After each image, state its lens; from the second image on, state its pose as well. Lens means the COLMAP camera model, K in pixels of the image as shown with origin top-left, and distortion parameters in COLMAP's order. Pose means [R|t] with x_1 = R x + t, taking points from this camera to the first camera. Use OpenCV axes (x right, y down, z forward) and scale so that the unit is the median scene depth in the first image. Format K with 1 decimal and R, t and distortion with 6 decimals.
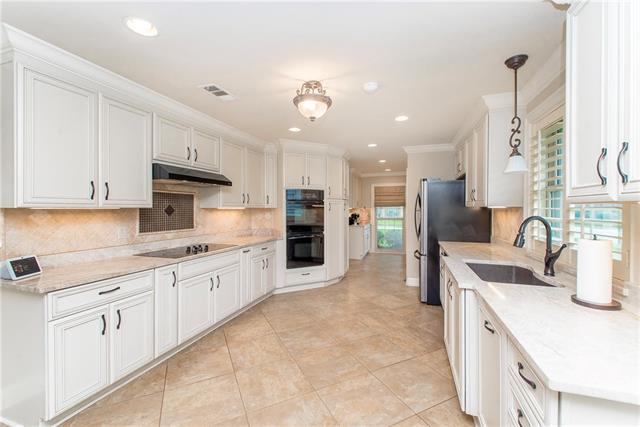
lens RADIAL K [[271.5, 0, 326.5], [0, 271.5, 208.5], [0, 0, 1]] dist [0.011457, -0.000088]
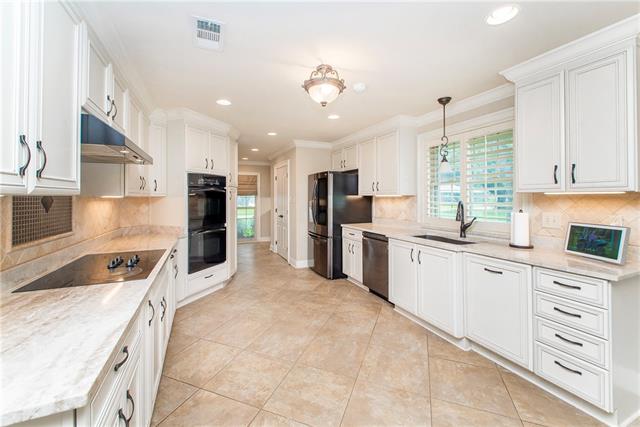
lens RADIAL K [[265.4, 0, 320.3], [0, 265.4, 196.4], [0, 0, 1]] dist [0.008481, -0.000049]
pose [[0.739199, 0.000644, 0.673487, -0.478092], [0.002553, 0.999990, -0.003758, 0.001644], [-0.673483, 0.004497, 0.739189, 0.217558]]
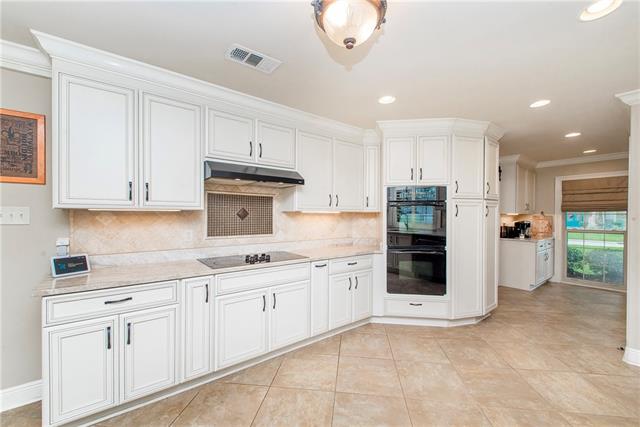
lens RADIAL K [[263.9, 0, 322.5], [0, 263.9, 215.1], [0, 0, 1]] dist [0.006604, -0.000346]
pose [[0.828182, 0.004339, -0.560443, 0.140026], [-0.004507, 0.999989, 0.001082, 0.008552], [0.560442, 0.001630, 0.828192, 0.365839]]
